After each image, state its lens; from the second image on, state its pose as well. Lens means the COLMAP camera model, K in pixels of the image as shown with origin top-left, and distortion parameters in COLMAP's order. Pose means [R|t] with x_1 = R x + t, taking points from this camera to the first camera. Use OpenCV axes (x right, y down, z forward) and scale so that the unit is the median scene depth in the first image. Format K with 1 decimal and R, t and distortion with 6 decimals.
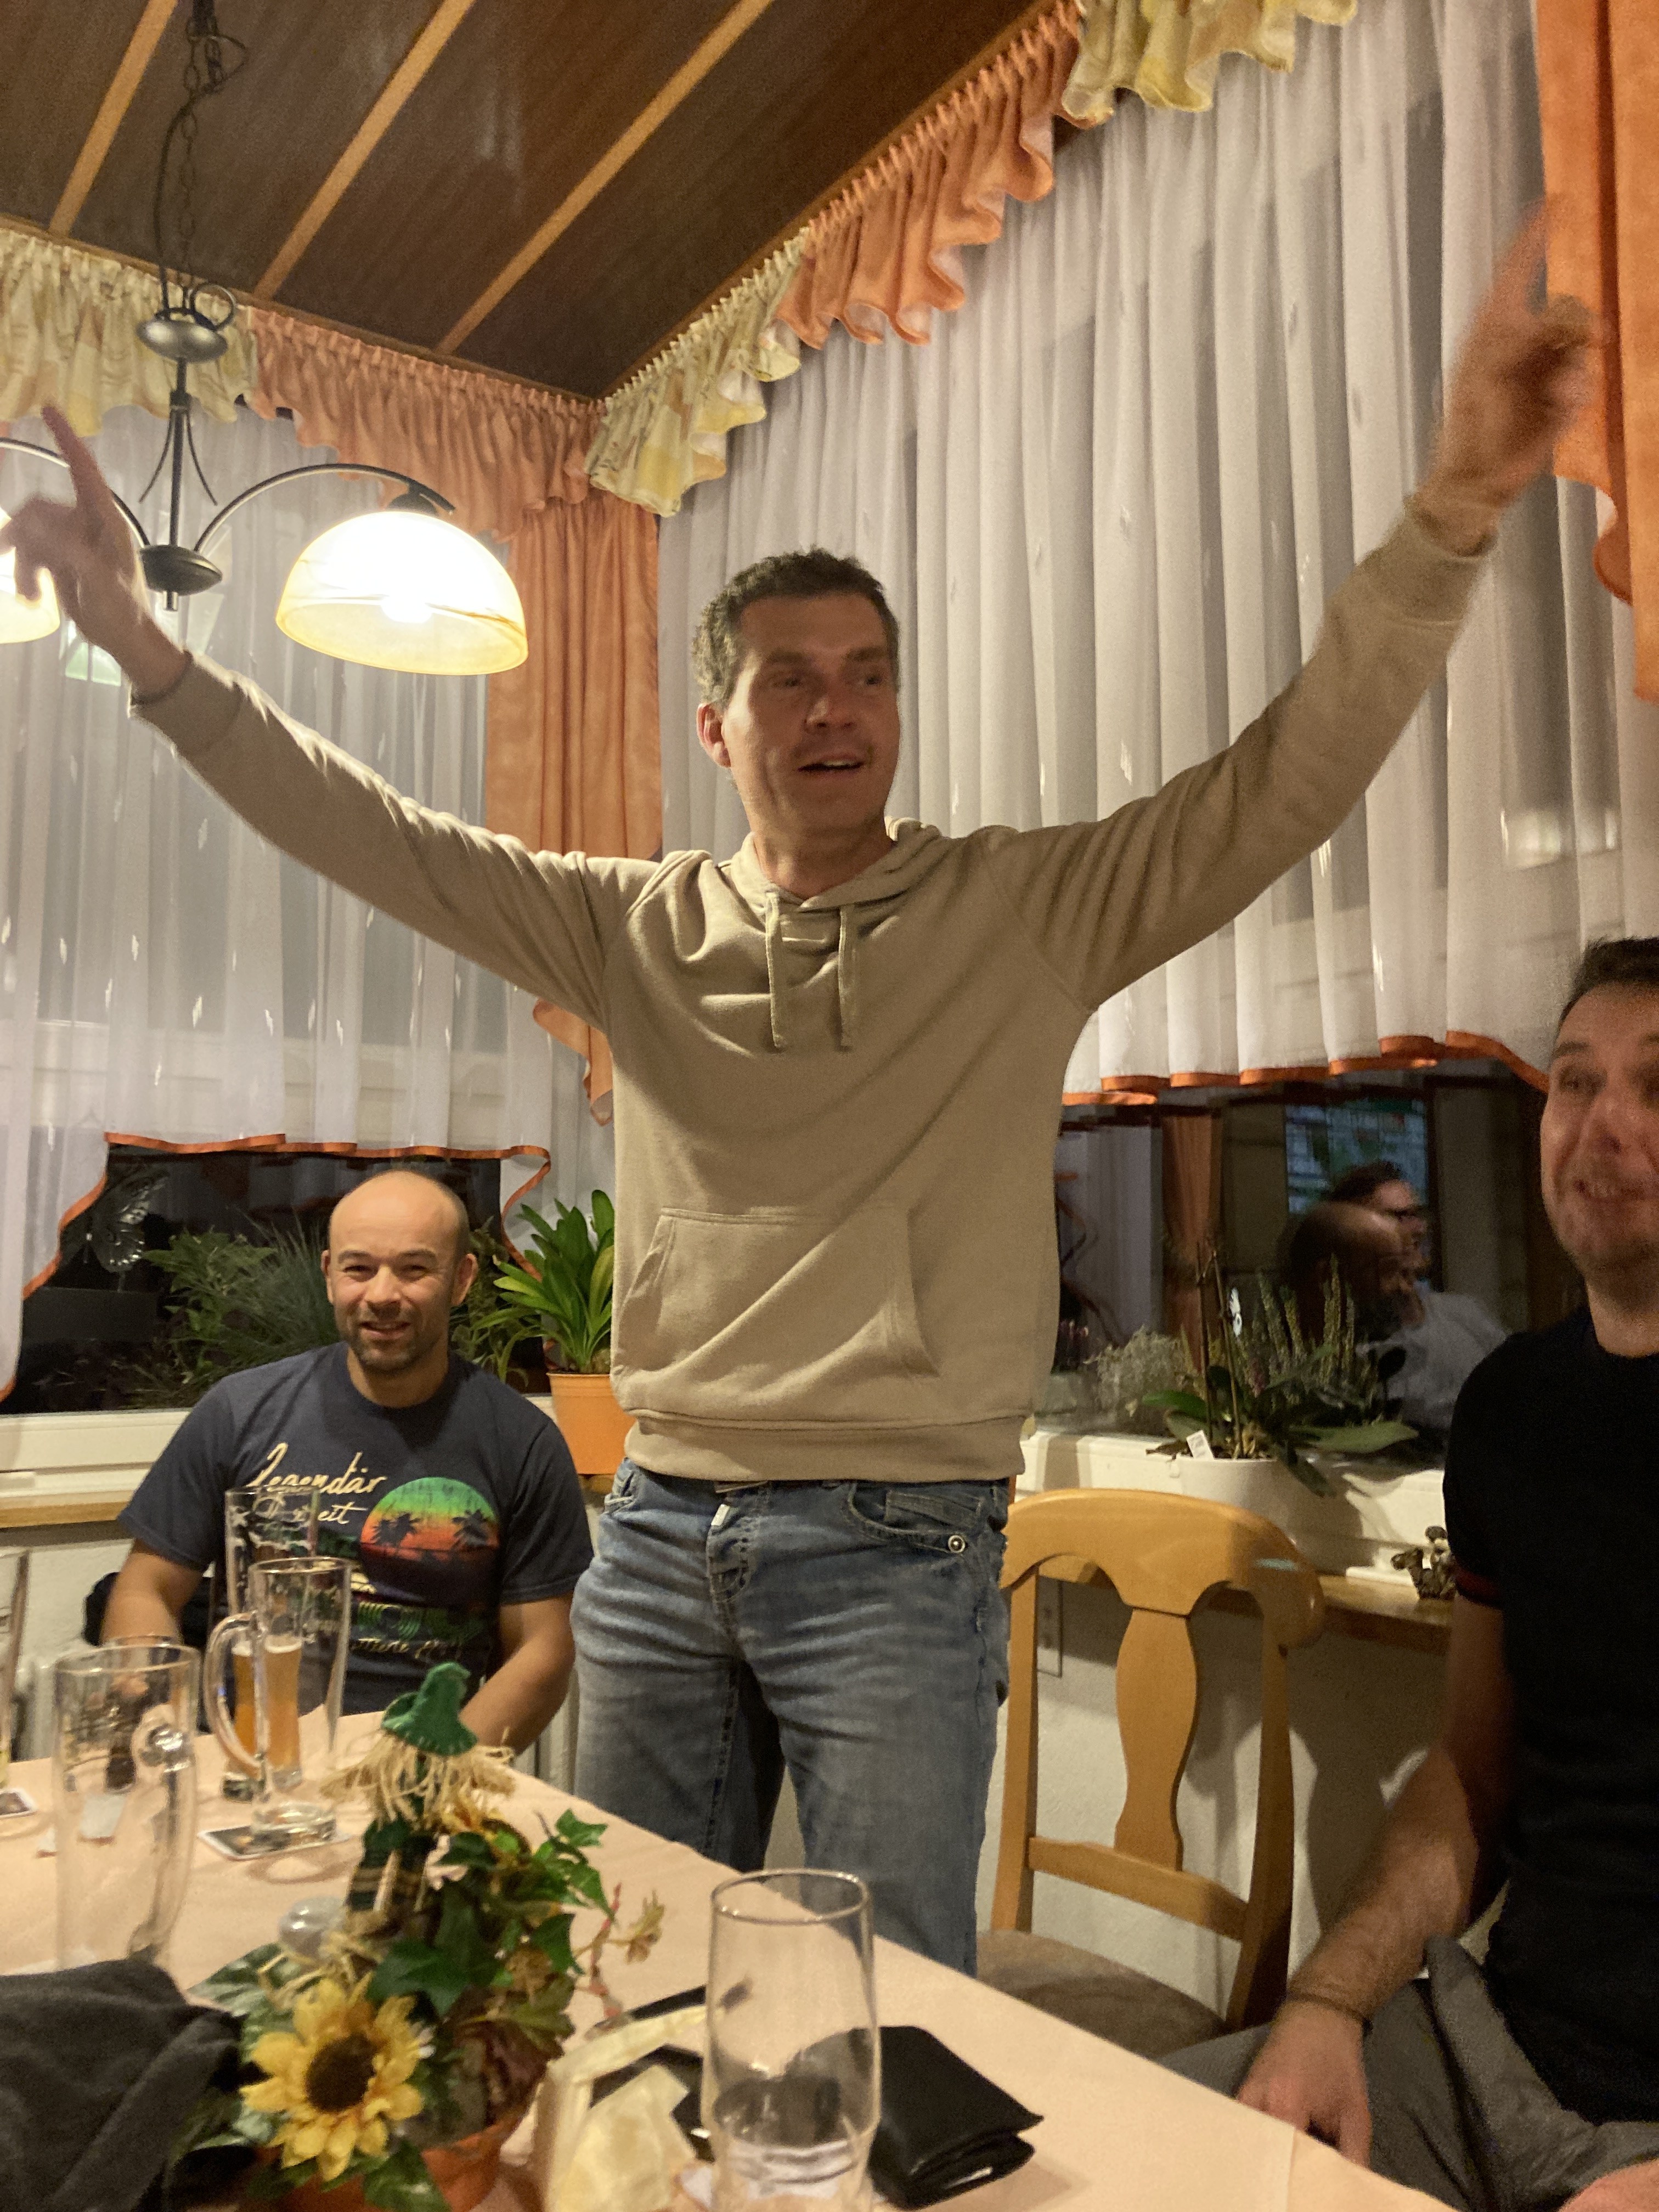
lens RADIAL K [[1806.9, 0, 833.7], [0, 1806.9, 1073.3], [0, 0, 1]] dist [0.037755, -0.011583]
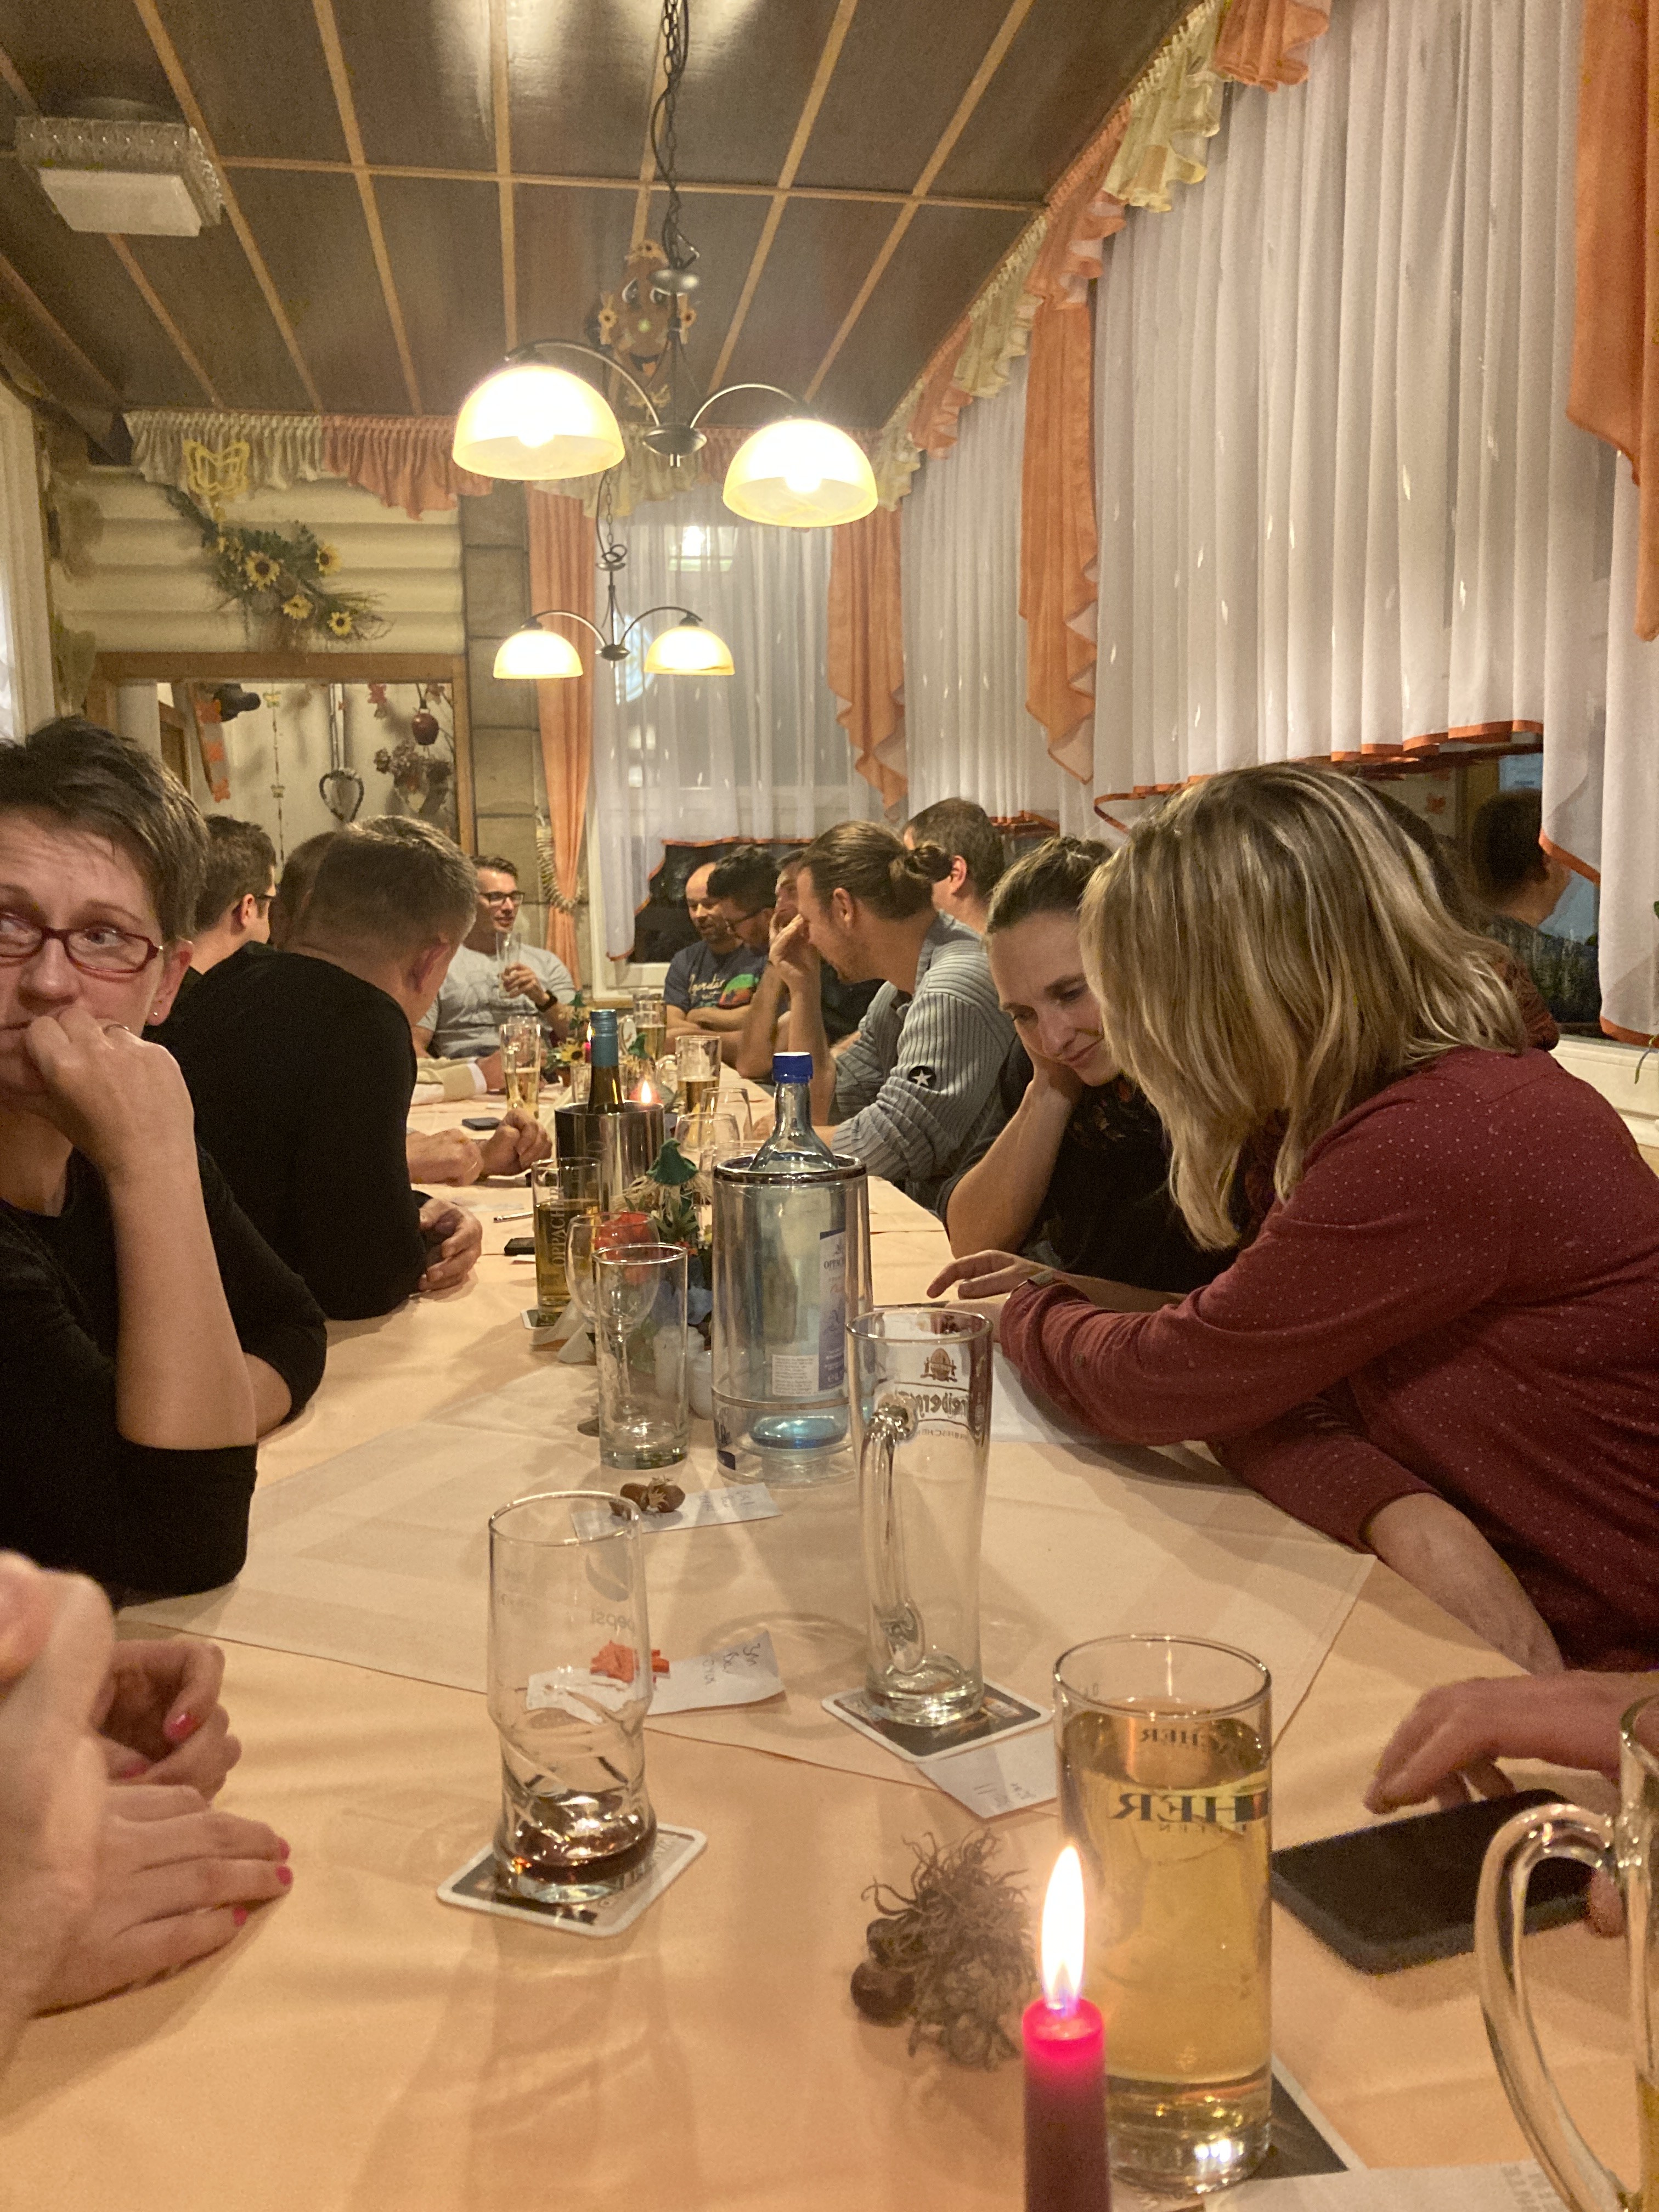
lens RADIAL K [[1806.9, 0, 833.7], [0, 1806.9, 1073.3], [0, 0, 1]] dist [0.037755, -0.011583]
pose [[0.928180, 0.024200, -0.371343, 0.628914], [0.065532, 0.971659, 0.227122, -0.178830], [0.366316, -0.235145, 0.900289, -0.995373]]
